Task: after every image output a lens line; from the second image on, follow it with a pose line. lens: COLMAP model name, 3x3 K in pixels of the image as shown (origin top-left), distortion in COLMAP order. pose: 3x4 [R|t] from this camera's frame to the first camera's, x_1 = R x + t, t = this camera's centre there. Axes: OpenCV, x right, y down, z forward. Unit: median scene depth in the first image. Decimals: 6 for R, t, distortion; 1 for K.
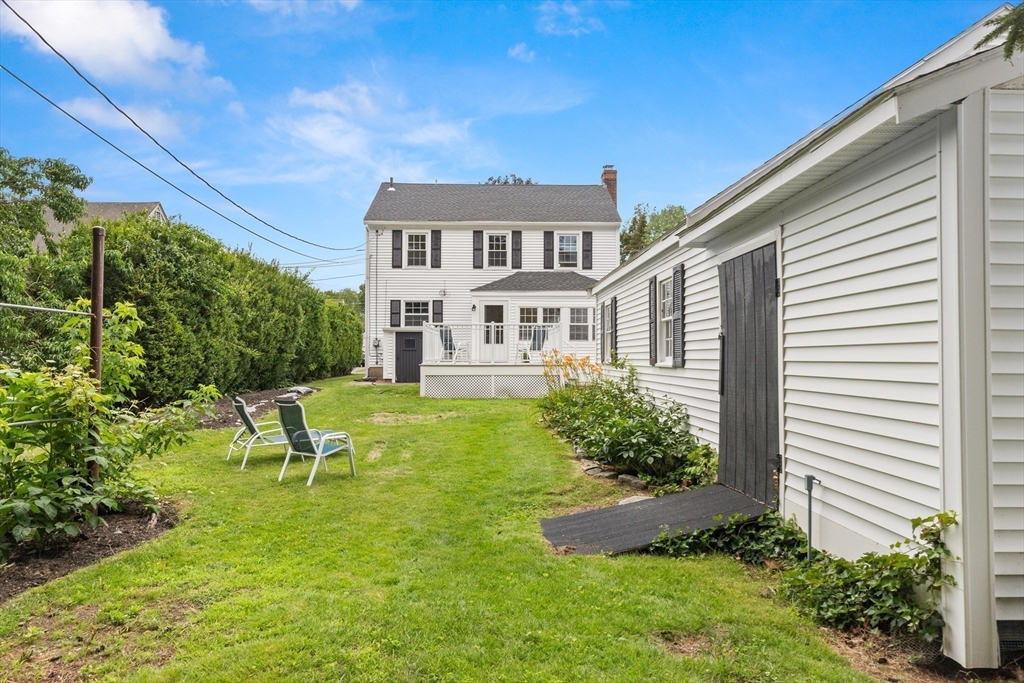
lens RADIAL K [[686.9, 0, 516.9], [0, 686.9, 332.5], [0, 0, 1]] dist [0.008627, 0.001920]
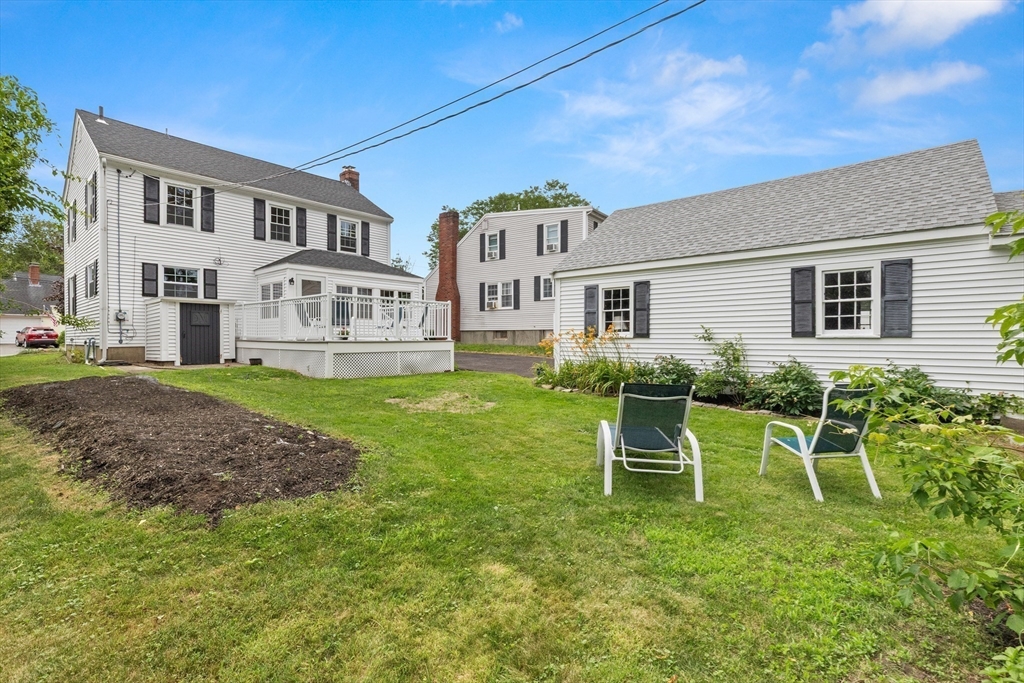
lens RADIAL K [[467.5, 0, 520.6], [0, 467.5, 341.8], [0, 0, 1]] dist [0.003537, -0.002181]
pose [[0.666842, -0.006654, 0.745169, -0.297406], [-0.025809, 0.999154, 0.032018, 0.015999], [-0.744752, -0.040583, 0.666107, 0.306763]]
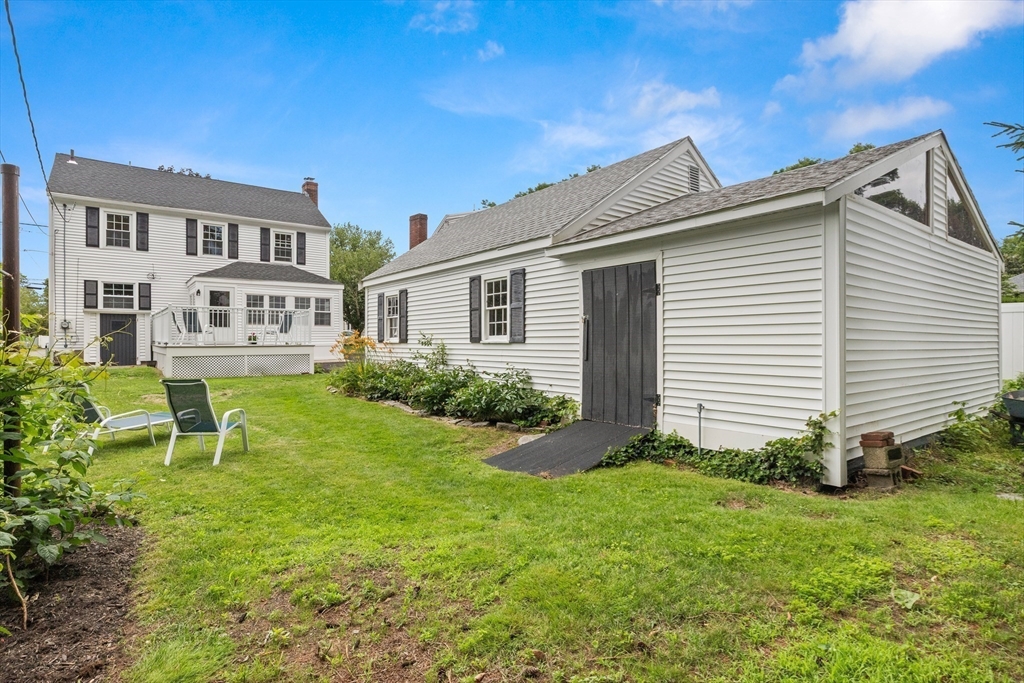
lens RADIAL K [[530.4, 0, 525.5], [0, 530.4, 340.6], [0, 0, 1]] dist [-0.002589, 0.000560]
pose [[0.805745, -0.001703, 0.592260, -0.126036], [-0.018488, 0.999436, 0.028027, 0.005127], [-0.591973, -0.033533, 0.805260, 0.042029]]
